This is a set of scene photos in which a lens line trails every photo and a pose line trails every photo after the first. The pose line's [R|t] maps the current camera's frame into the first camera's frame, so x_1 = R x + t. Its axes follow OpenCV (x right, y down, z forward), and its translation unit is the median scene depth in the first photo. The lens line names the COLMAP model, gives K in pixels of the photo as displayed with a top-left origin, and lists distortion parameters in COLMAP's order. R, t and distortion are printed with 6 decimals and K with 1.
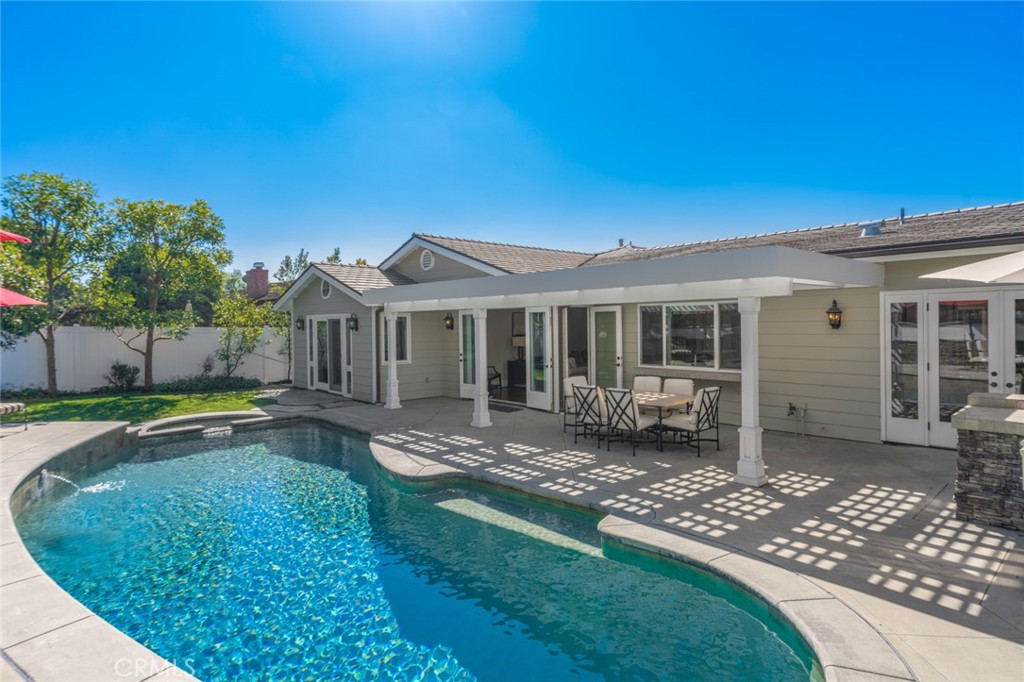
lens RADIAL K [[536.4, 0, 510.4], [0, 536.4, 334.5], [0, 0, 1]] dist [-0.002113, 0.000029]
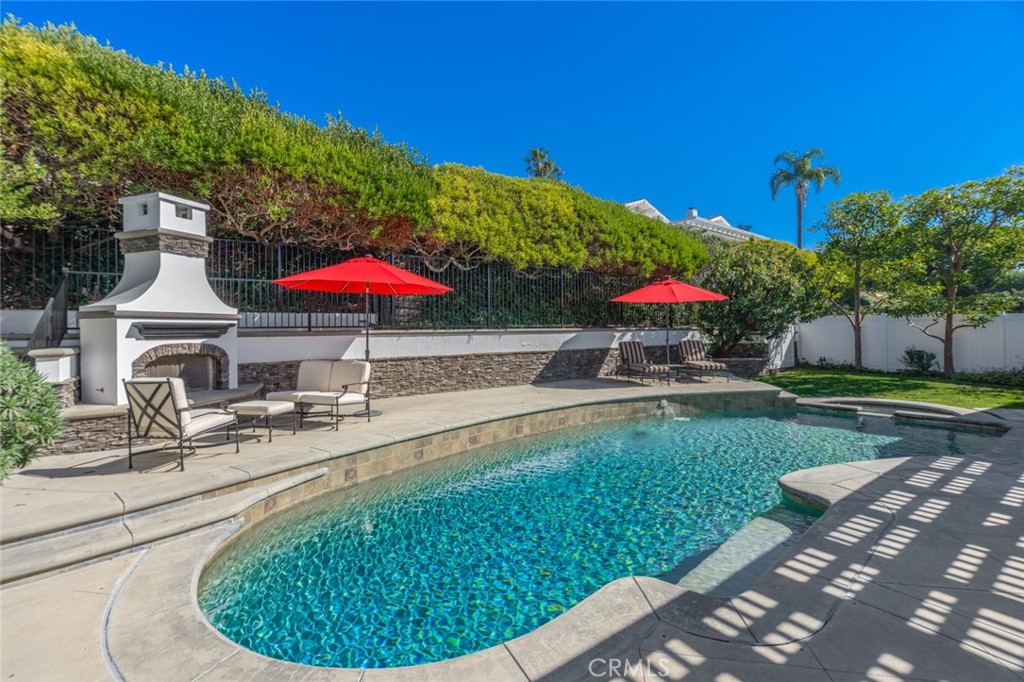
lens RADIAL K [[449.3, 0, 509.5], [0, 449.3, 332.1], [0, 0, 1]] dist [-0.009771, 0.000997]
pose [[-0.107656, 0.014110, -0.994088, 0.257667], [-0.000947, 0.999897, 0.014295, 0.009388], [0.994188, 0.002480, -0.107632, 0.300884]]
